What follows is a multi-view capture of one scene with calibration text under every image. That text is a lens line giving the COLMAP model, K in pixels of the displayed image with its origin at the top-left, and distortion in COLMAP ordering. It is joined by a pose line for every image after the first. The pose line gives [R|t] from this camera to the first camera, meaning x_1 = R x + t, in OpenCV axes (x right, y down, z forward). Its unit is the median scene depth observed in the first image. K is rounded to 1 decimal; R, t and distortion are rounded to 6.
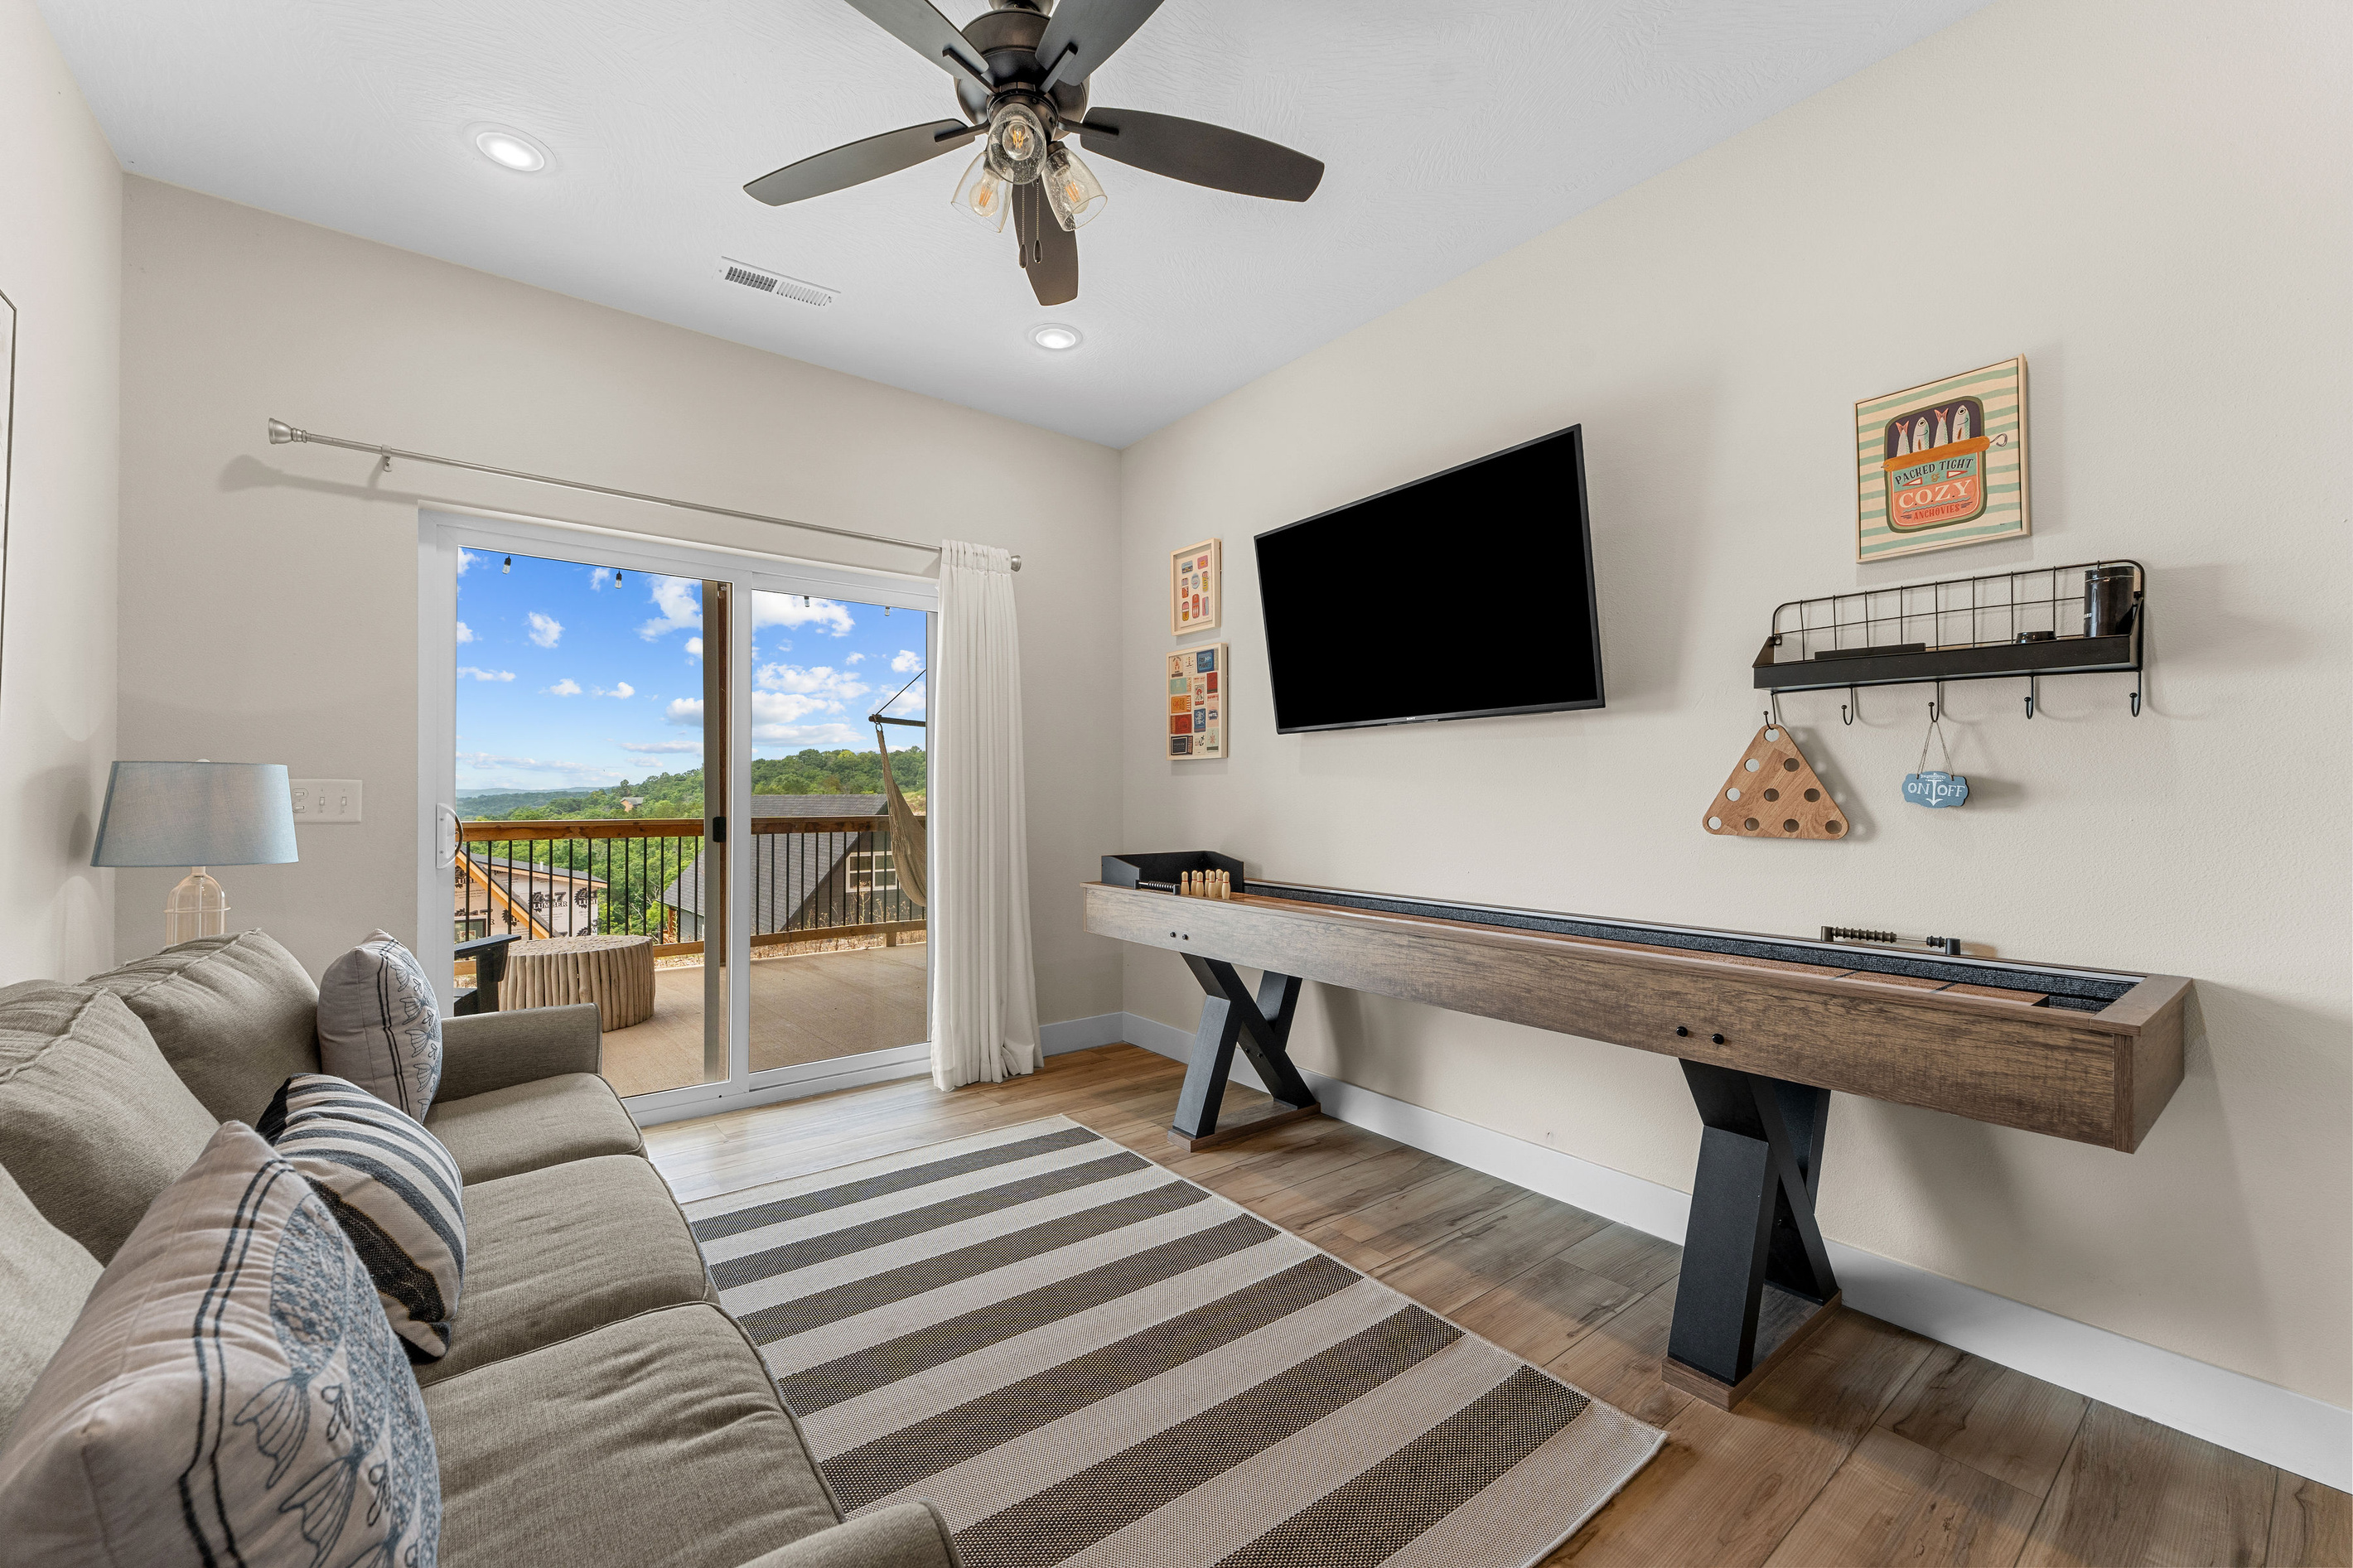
lens RADIAL K [[932.9, 0, 1176.5], [0, 932.9, 784.0], [0, 0, 1]] dist [0.031461, -0.000044]
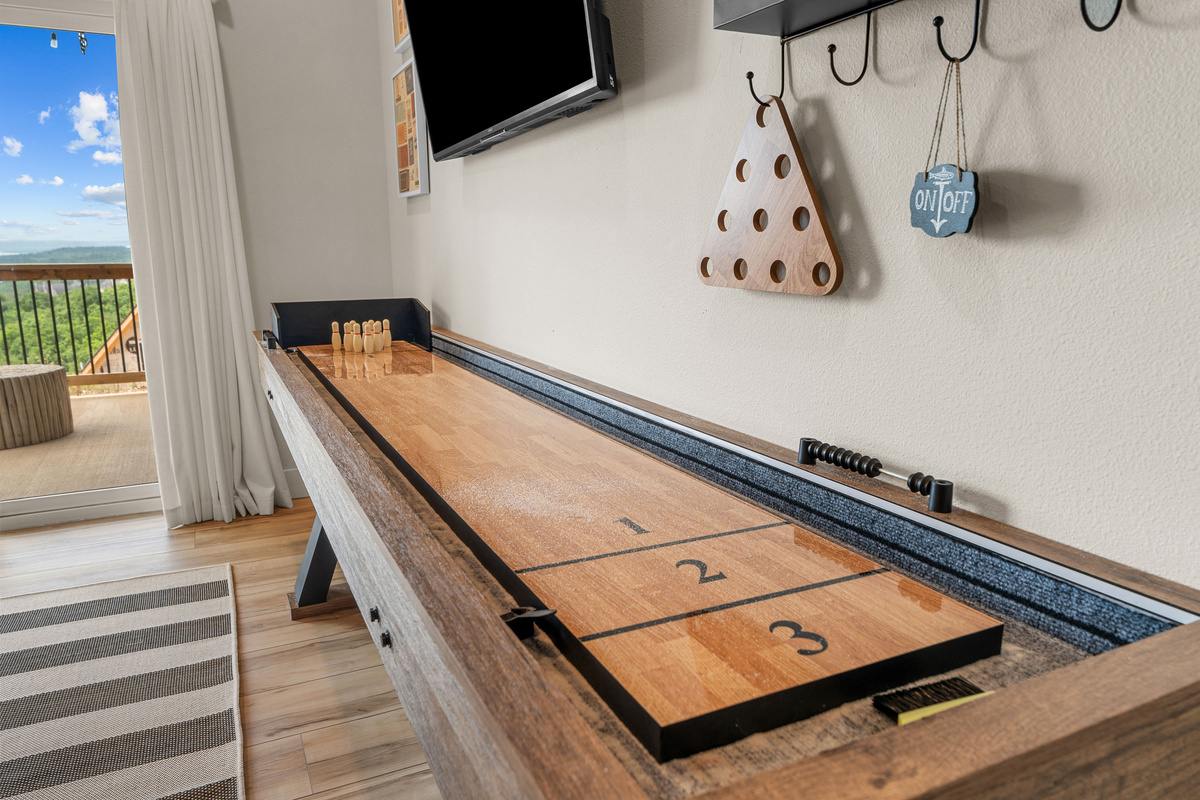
lens RADIAL K [[777.4, 0, 600.0], [0, 777.4, 400.0], [0, 0, 1]] dist [-0.002549, -0.000808]
pose [[0.976321, 0.034250, -0.213597, 0.561935], [0.011584, 0.977693, 0.209720, 0.016329], [0.216016, -0.207229, 0.954145, 0.425683]]
